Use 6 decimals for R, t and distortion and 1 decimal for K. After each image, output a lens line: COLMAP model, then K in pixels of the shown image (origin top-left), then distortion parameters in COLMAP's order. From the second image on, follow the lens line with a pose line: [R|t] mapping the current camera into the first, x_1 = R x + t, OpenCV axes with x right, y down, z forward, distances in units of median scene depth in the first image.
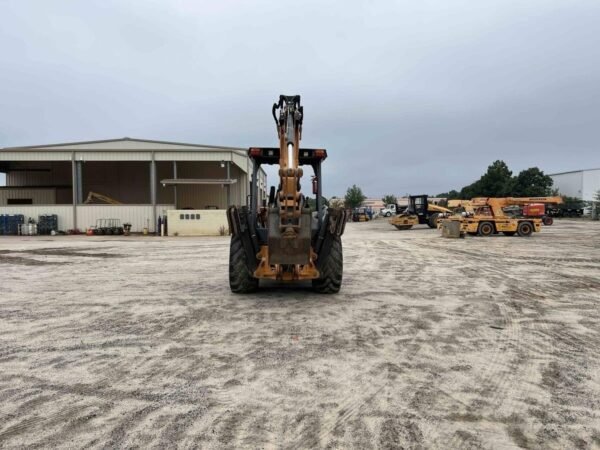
lens RADIAL K [[453.2, 0, 302.8], [0, 453.2, 228.3], [0, 0, 1]] dist [0.055092, -0.051195]
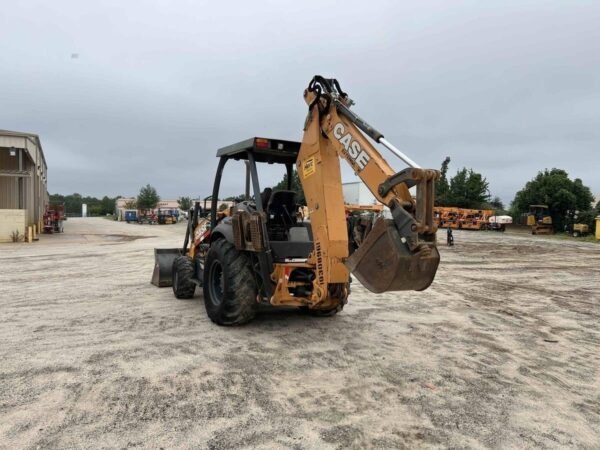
lens RADIAL K [[453.2, 0, 301.3], [0, 453.2, 228.1], [0, 0, 1]] dist [0.055092, -0.051195]
pose [[0.892506, 0.000383, 0.451036, -0.548379], [0.001756, 0.999989, -0.004325, -0.026681], [-0.451033, 0.004652, 0.892495, 0.379873]]
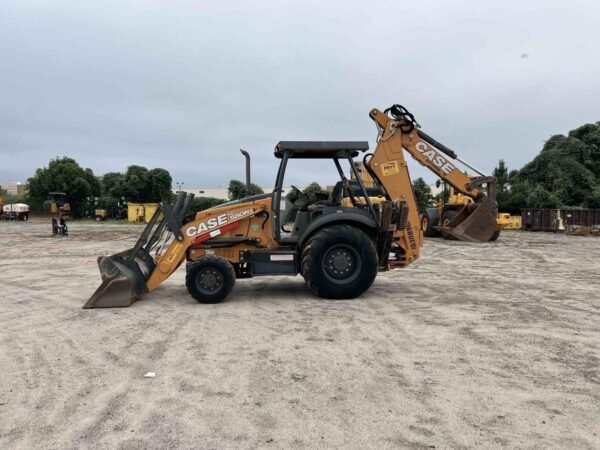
lens RADIAL K [[453.2, 0, 302.2], [0, 453.2, 213.2], [0, 0, 1]] dist [0.055092, -0.051195]
pose [[-0.015217, -0.023429, 0.999610, -1.522676], [0.049336, 0.998490, 0.024154, -0.076666], [-0.998666, 0.049684, -0.014038, 1.620667]]
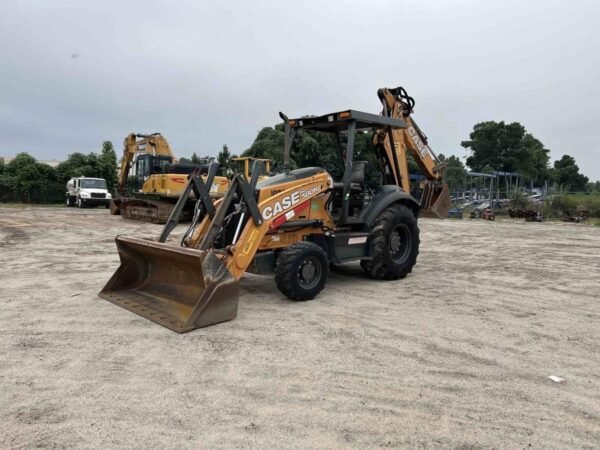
lens RADIAL K [[453.2, 0, 283.1], [0, 453.2, 221.6], [0, 0, 1]] dist [0.055092, -0.051195]
pose [[-0.645612, -0.075463, 0.759928, -0.993353], [0.008986, 0.994286, 0.106371, -0.097582], [-0.763613, 0.075503, -0.641244, 2.573681]]
